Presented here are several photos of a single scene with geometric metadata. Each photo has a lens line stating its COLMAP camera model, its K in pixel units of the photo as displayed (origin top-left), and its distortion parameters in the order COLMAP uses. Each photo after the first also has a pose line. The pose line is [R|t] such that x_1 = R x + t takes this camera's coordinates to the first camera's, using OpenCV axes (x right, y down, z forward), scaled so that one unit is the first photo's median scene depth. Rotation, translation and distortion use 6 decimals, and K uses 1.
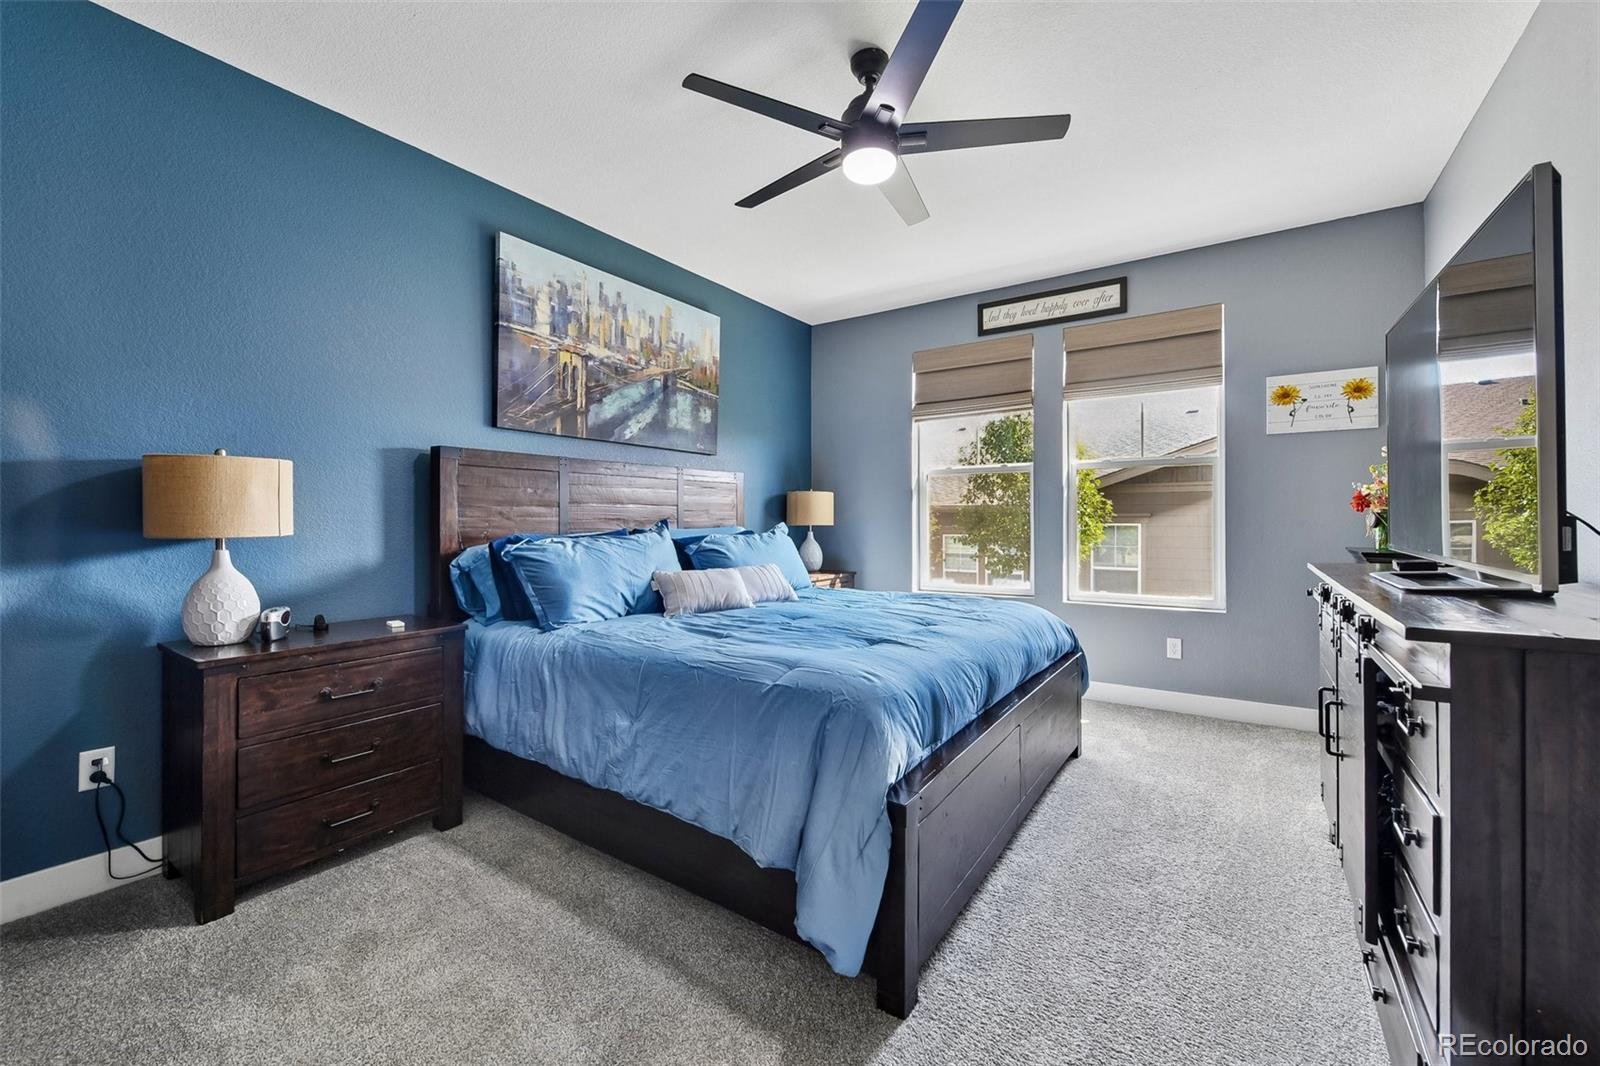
lens RADIAL K [[640.6, 0, 804.3], [0, 640.6, 523.3], [0, 0, 1]] dist [0.001831, -0.002345]
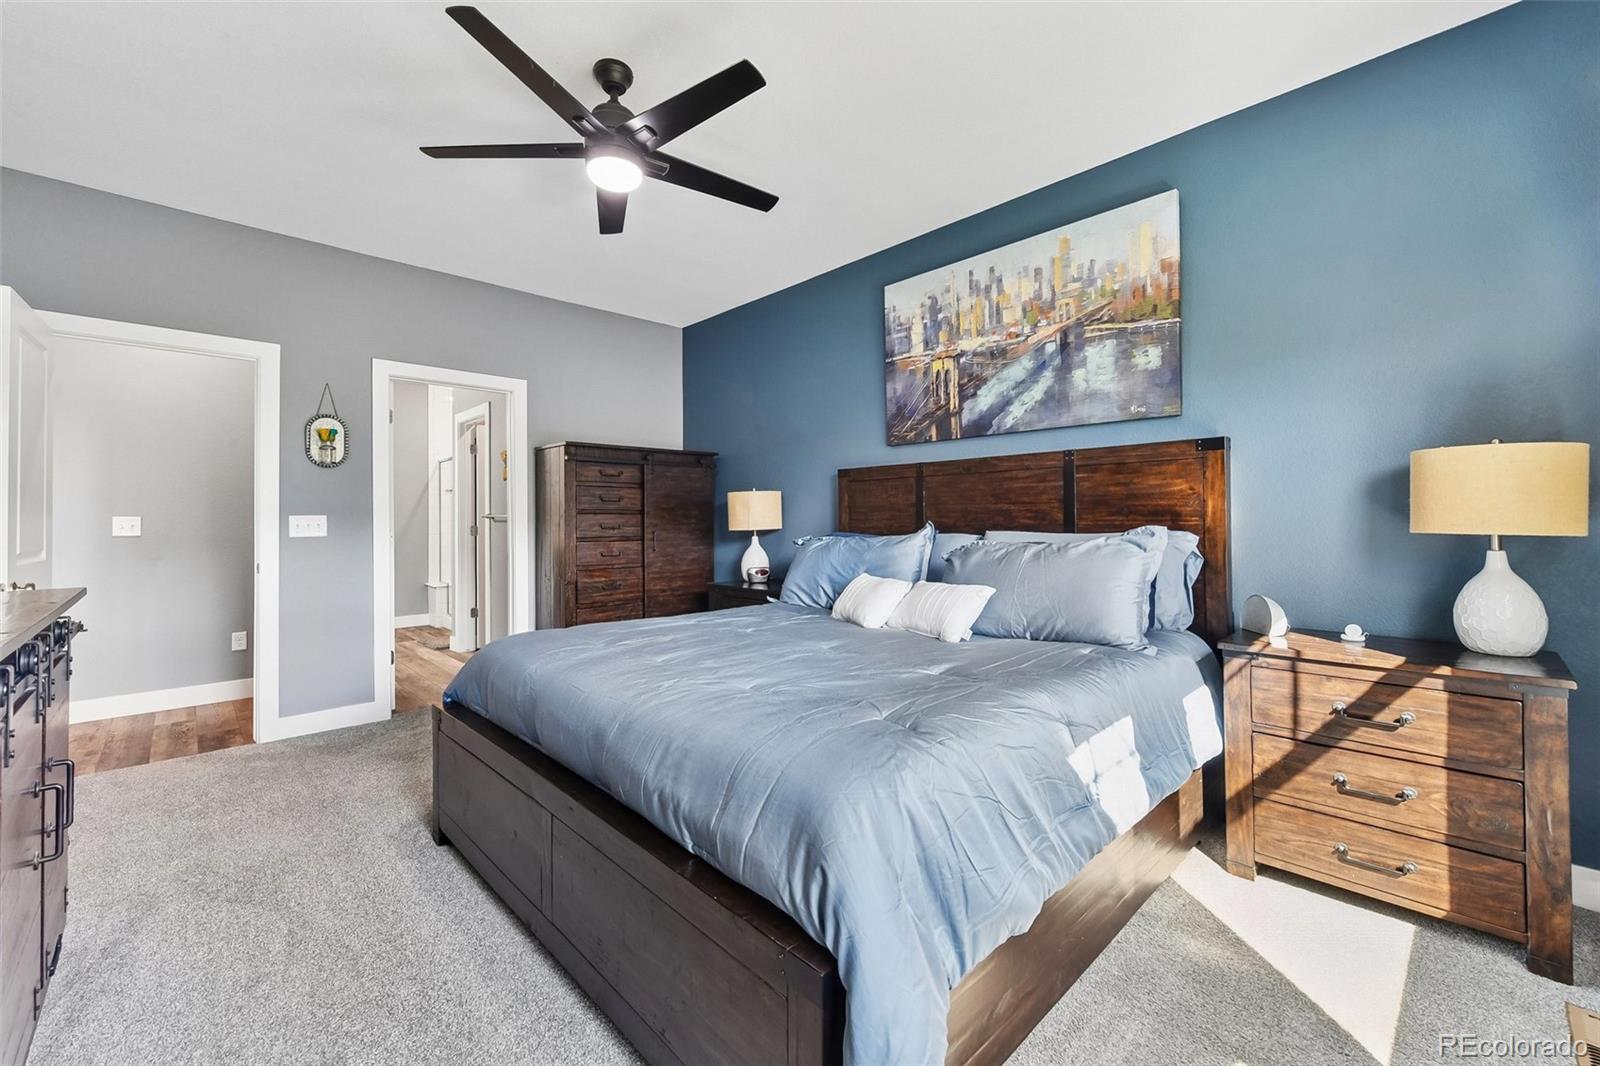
lens RADIAL K [[640.6, 0, 800.5], [0, 640.6, 516.4], [0, 0, 1]] dist [0.001831, -0.002345]
pose [[-0.206966, -0.003913, -0.978340, 0.655780], [0.000777, 0.999991, -0.004164, -0.008484], [0.978348, -0.001622, -0.206962, 0.944307]]
